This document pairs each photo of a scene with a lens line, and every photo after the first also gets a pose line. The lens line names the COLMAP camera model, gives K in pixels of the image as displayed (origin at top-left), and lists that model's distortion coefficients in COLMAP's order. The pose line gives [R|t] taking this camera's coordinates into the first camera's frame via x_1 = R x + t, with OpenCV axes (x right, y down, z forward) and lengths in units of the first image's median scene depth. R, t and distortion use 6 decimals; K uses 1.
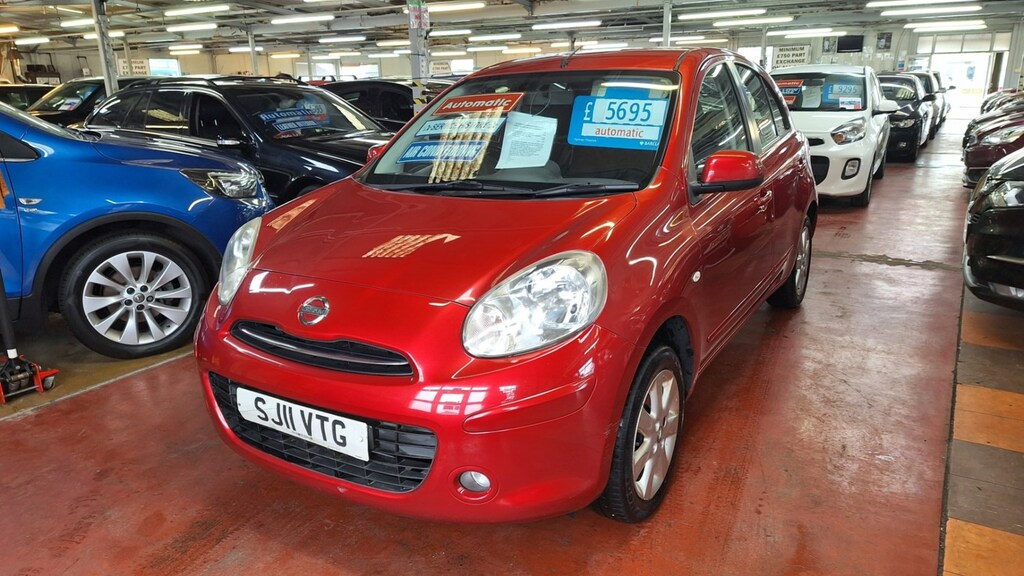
lens RADIAL K [[721.5, 0, 511.4], [0, 721.5, 285.6], [0, 0, 1]] dist [-0.000236, 0.002099]
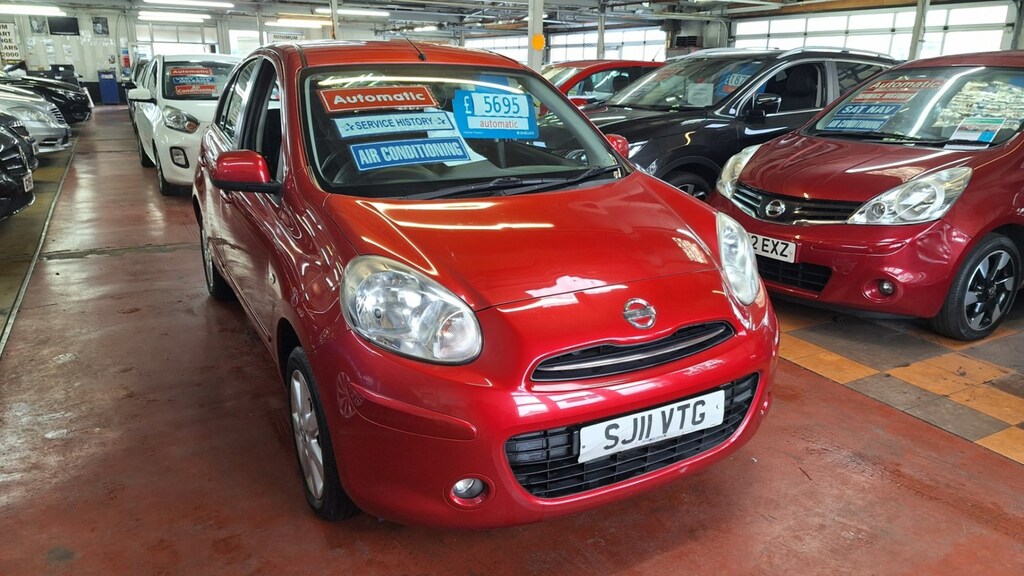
lens RADIAL K [[721.5, 0, 511.3], [0, 721.5, 290.3], [0, 0, 1]] dist [-0.000236, 0.002099]
pose [[0.495345, -0.227009, 0.838511, -0.816754], [0.206394, 0.968367, 0.140238, -0.117797], [-0.843821, 0.103597, 0.526529, 0.433745]]
